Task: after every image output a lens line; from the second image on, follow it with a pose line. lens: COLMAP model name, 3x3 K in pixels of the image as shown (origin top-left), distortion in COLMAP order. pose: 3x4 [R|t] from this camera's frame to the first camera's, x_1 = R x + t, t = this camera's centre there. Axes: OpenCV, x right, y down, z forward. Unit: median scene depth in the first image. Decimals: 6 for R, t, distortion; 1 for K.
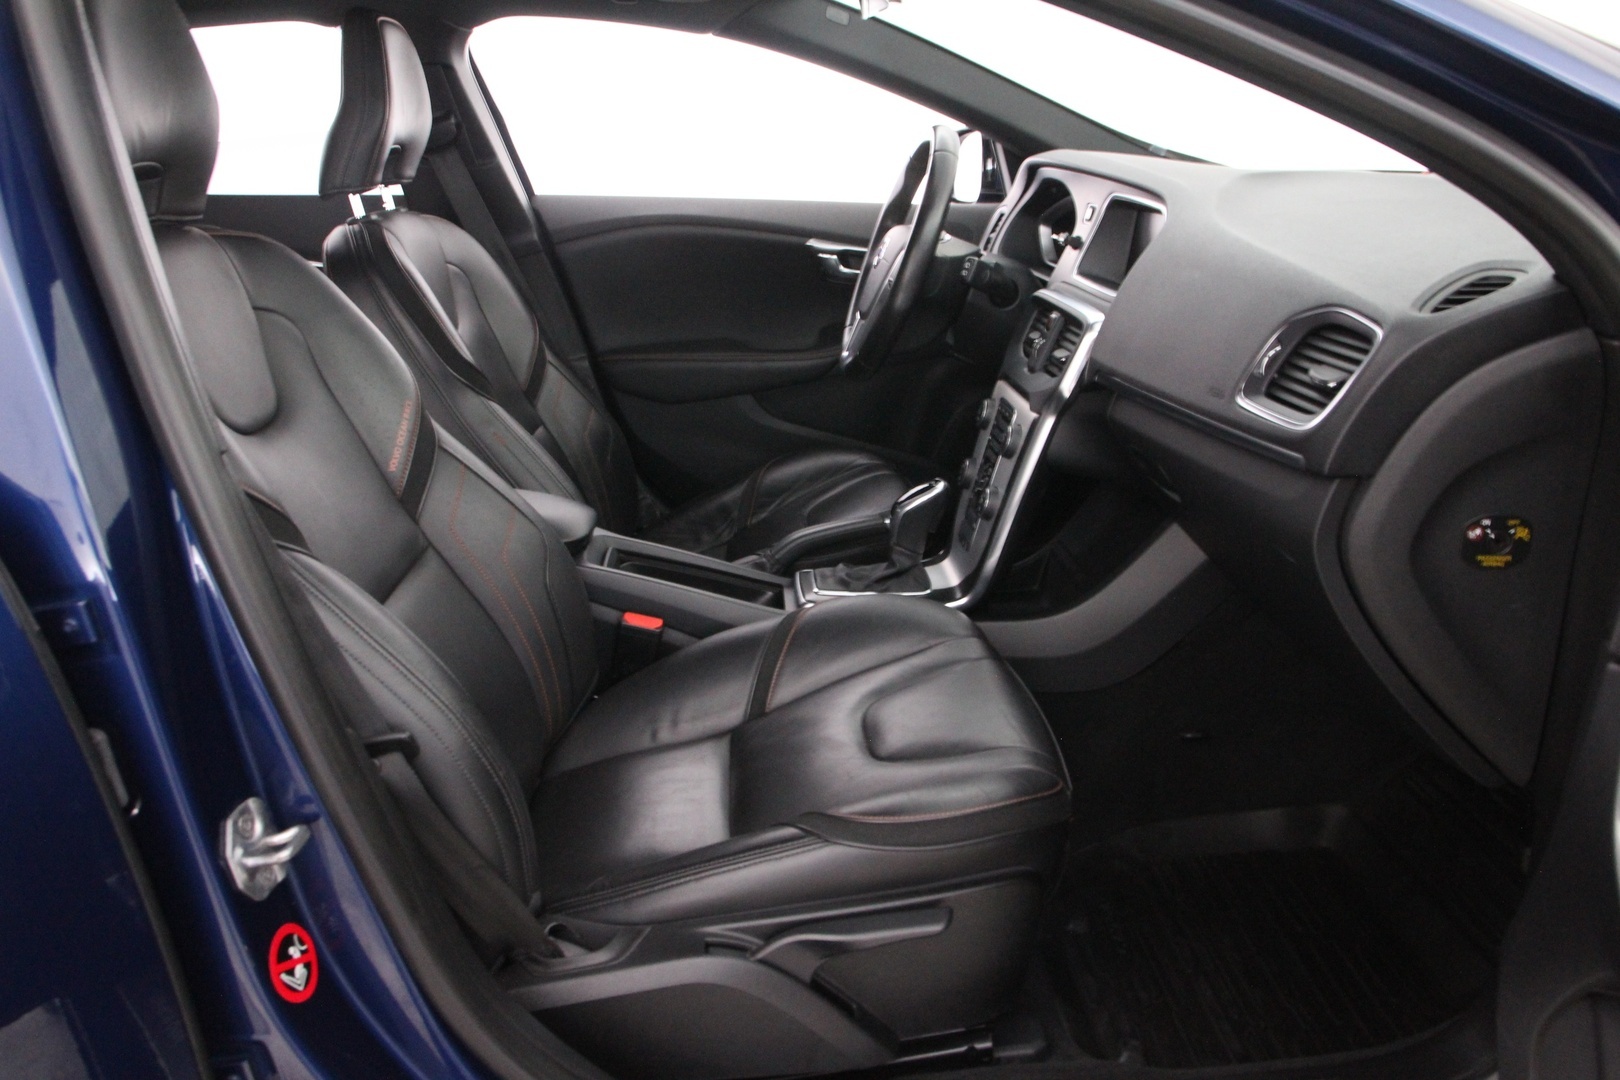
lens RADIAL K [[1225.8, 0, 822.4], [0, 1225.8, 538.4], [0, 0, 1]] dist [-0.138843, 0.092110]
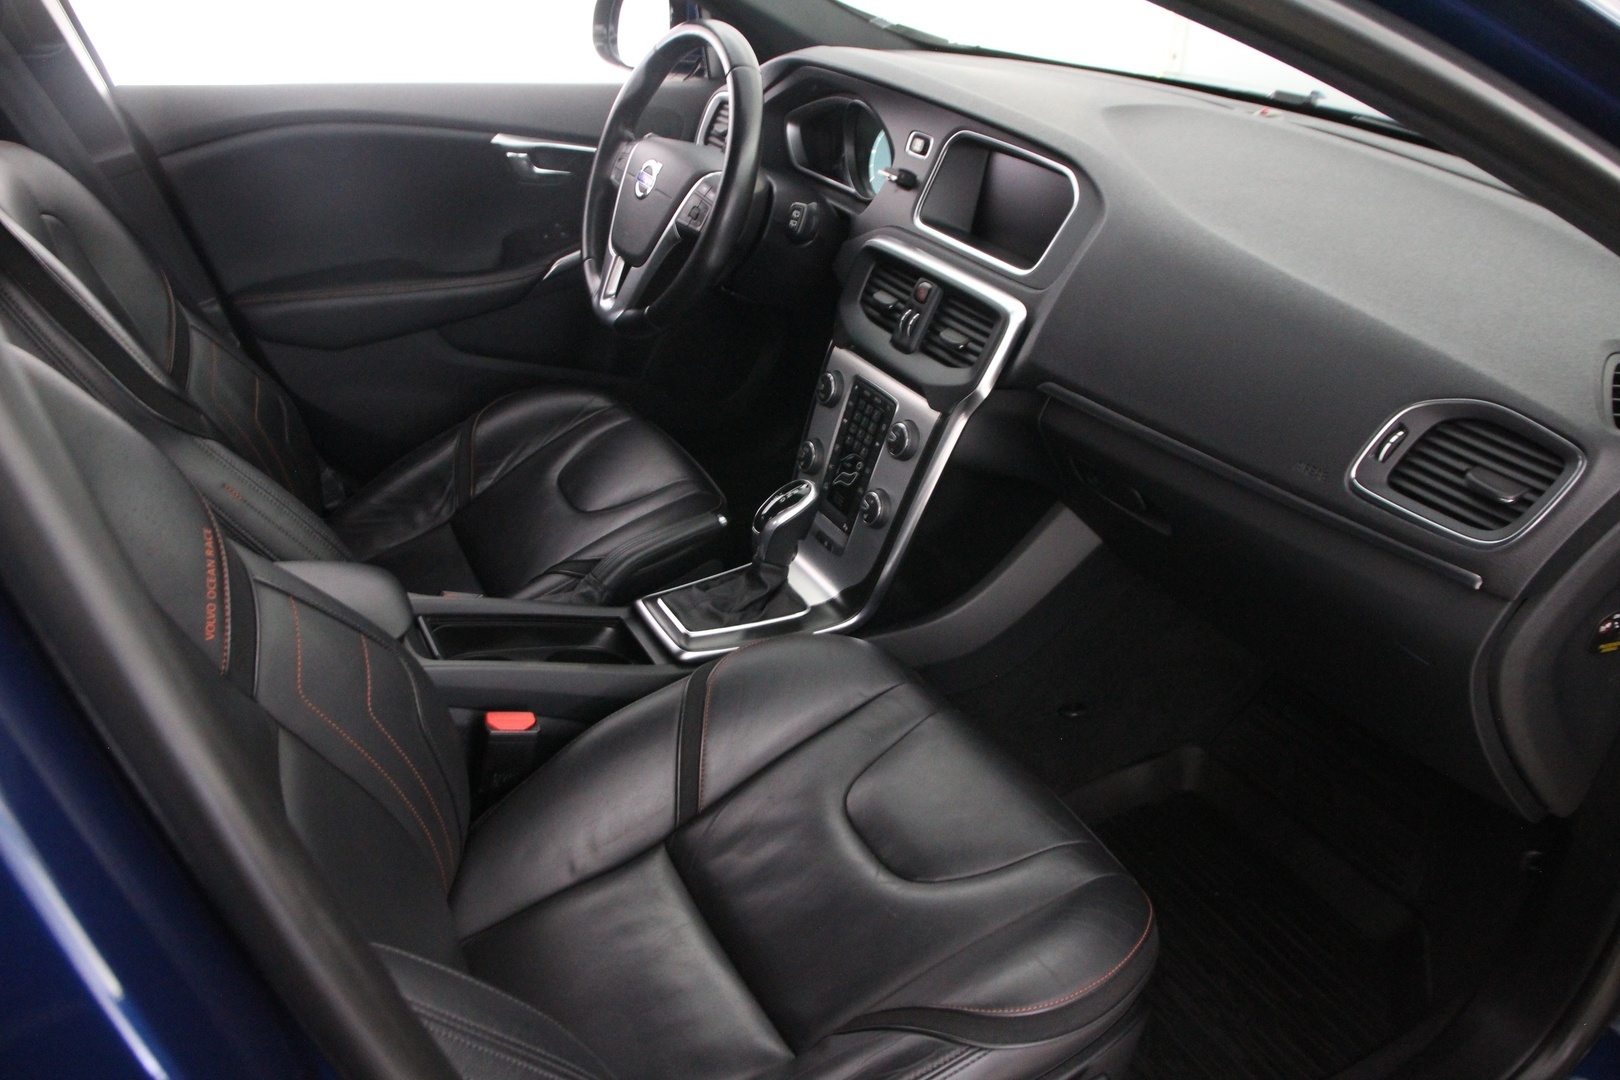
lens RADIAL K [[1225.8, 0, 822.4], [0, 1225.8, 538.4], [0, 0, 1]] dist [-0.138843, 0.092110]
pose [[0.908876, -0.148899, 0.389580, -0.242049], [0.075747, 0.977496, 0.196887, -0.182159], [-0.410129, -0.149436, 0.899702, 0.217545]]
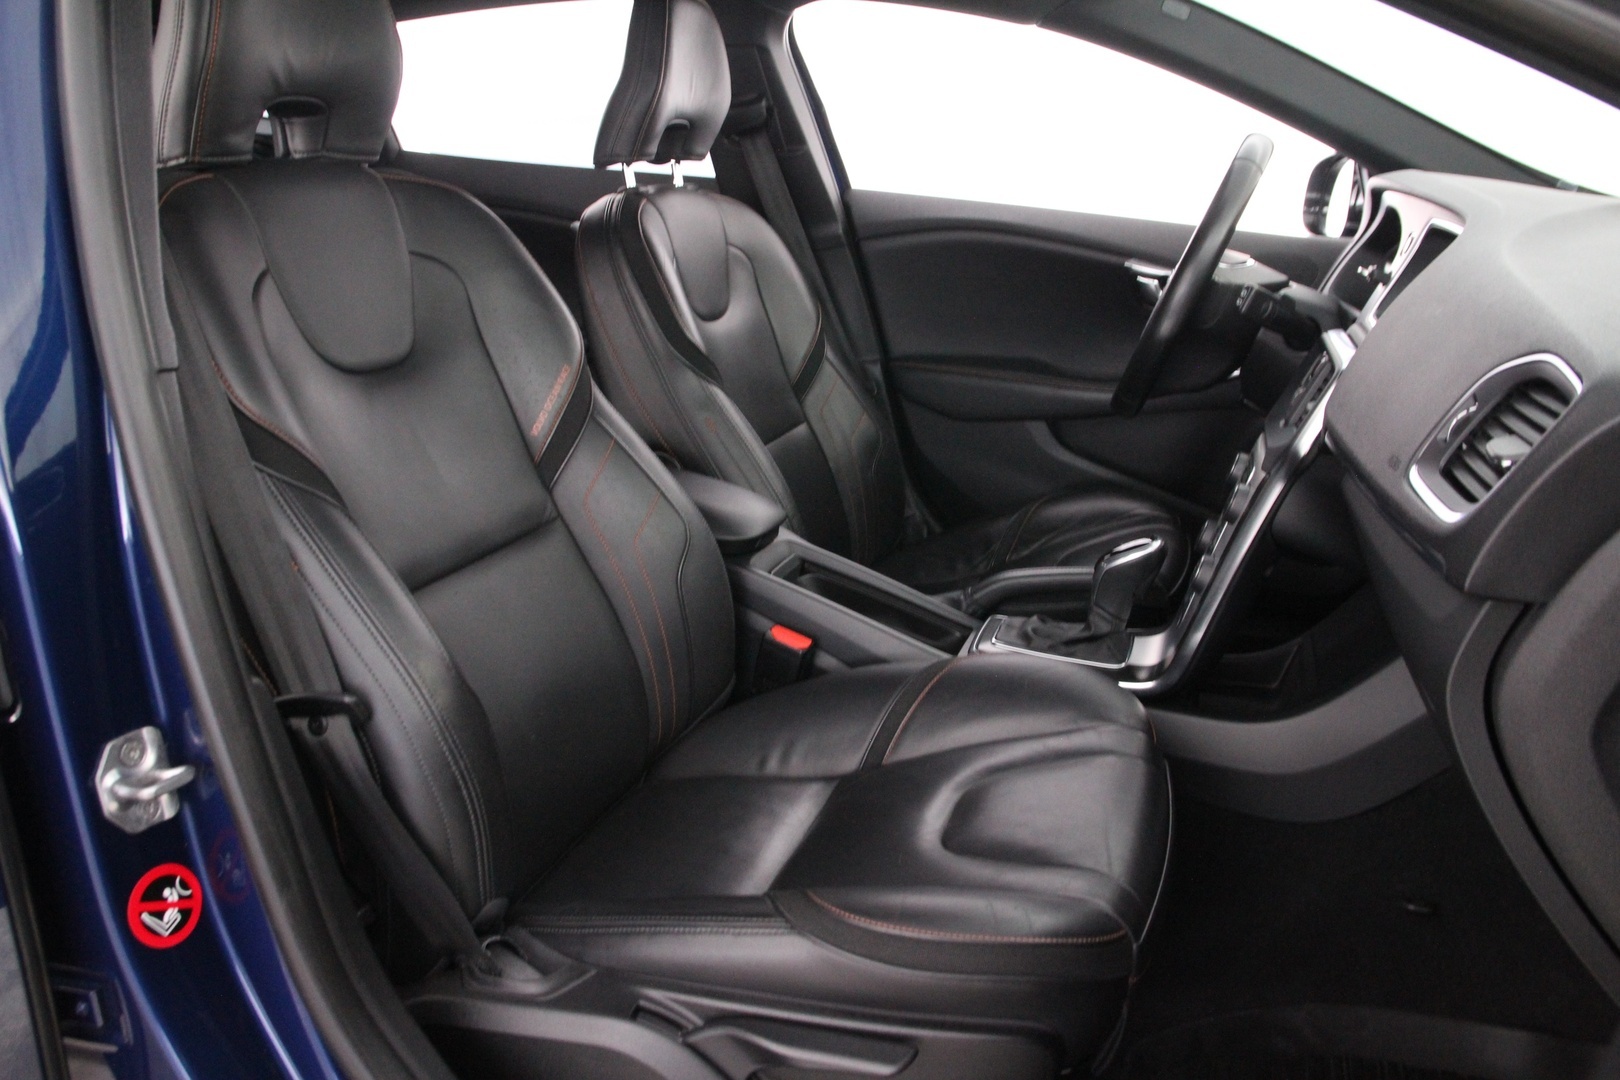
lens RADIAL K [[1225.8, 0, 822.4], [0, 1225.8, 538.4], [0, 0, 1]] dist [-0.138843, 0.092110]
pose [[0.927629, 0.155748, -0.339479, 0.169656], [-0.163423, 0.986538, 0.006054, -0.015211], [0.335852, 0.049863, 0.940594, 0.136418]]
